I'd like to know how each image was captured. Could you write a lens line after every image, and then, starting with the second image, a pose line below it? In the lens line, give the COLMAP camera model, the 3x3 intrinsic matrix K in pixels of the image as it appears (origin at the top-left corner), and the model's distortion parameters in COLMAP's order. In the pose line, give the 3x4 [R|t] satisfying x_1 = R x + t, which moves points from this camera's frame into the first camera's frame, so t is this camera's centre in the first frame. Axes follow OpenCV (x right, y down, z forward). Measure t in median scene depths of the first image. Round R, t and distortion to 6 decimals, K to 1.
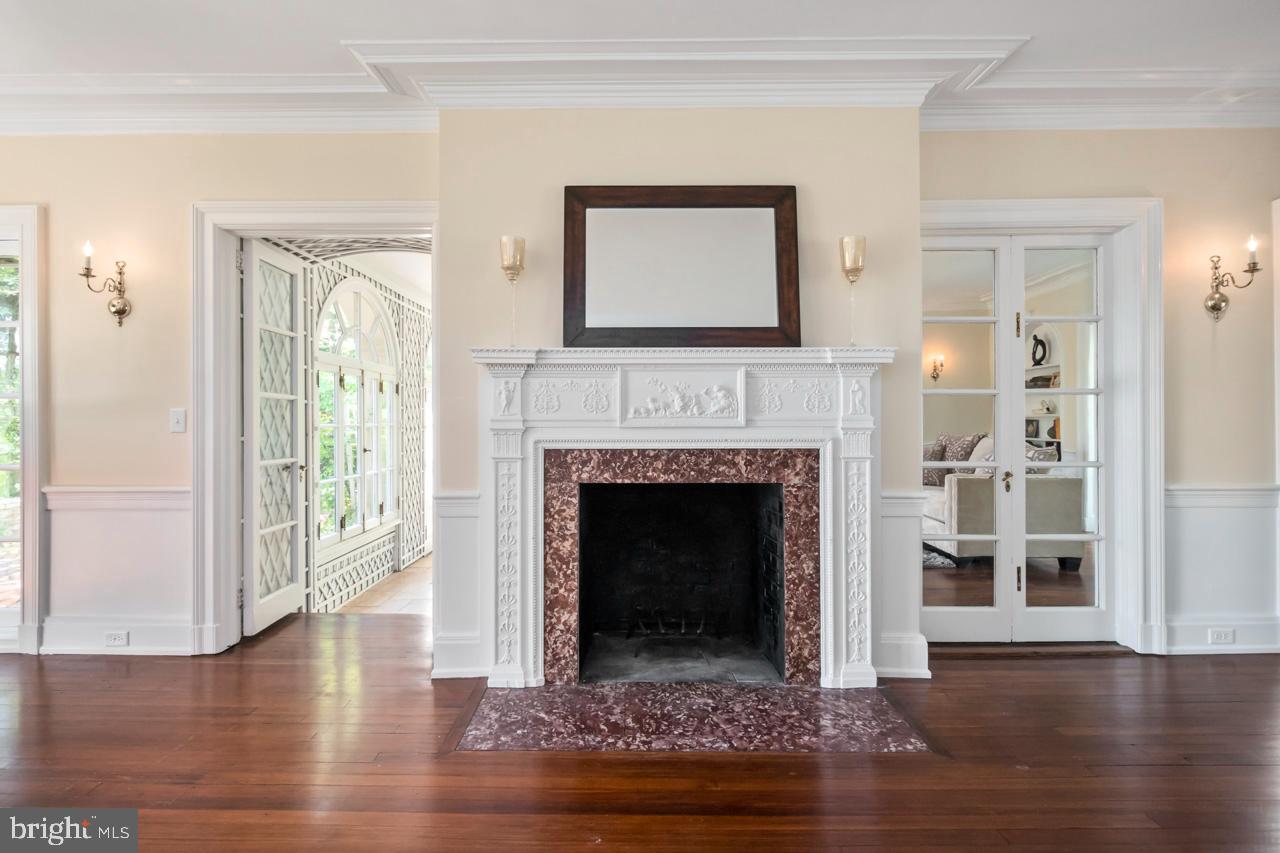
lens RADIAL K [[588.3, 0, 635.2], [0, 588.3, 419.3], [0, 0, 1]] dist [0.000031, 0.000196]
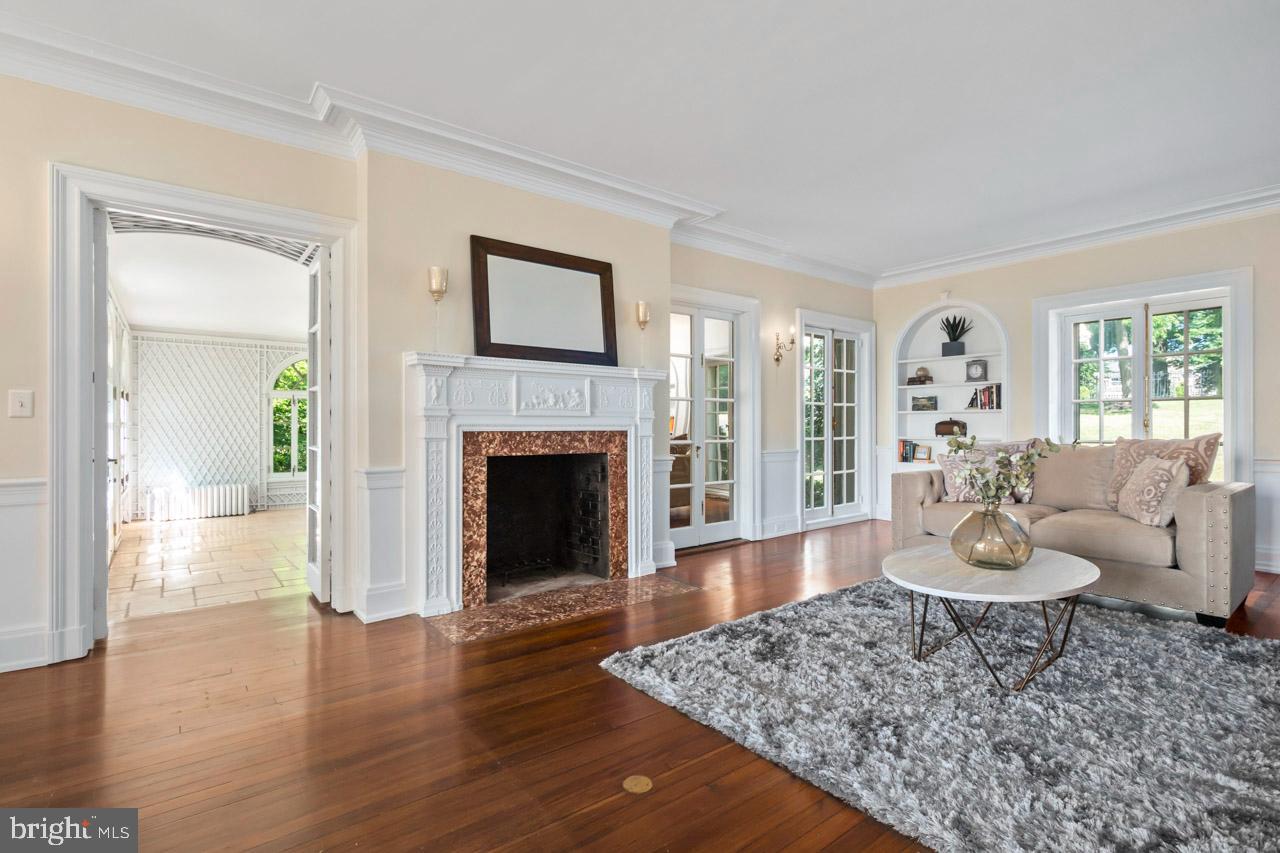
lens RADIAL K [[588.3, 0, 635.2], [0, 588.3, 419.3], [0, 0, 1]] dist [0.000031, 0.000196]
pose [[0.793677, 0.008525, 0.608280, -0.650827], [-0.002959, 0.999944, -0.010153, 0.035384], [-0.608332, 0.006258, 0.793658, -0.290571]]
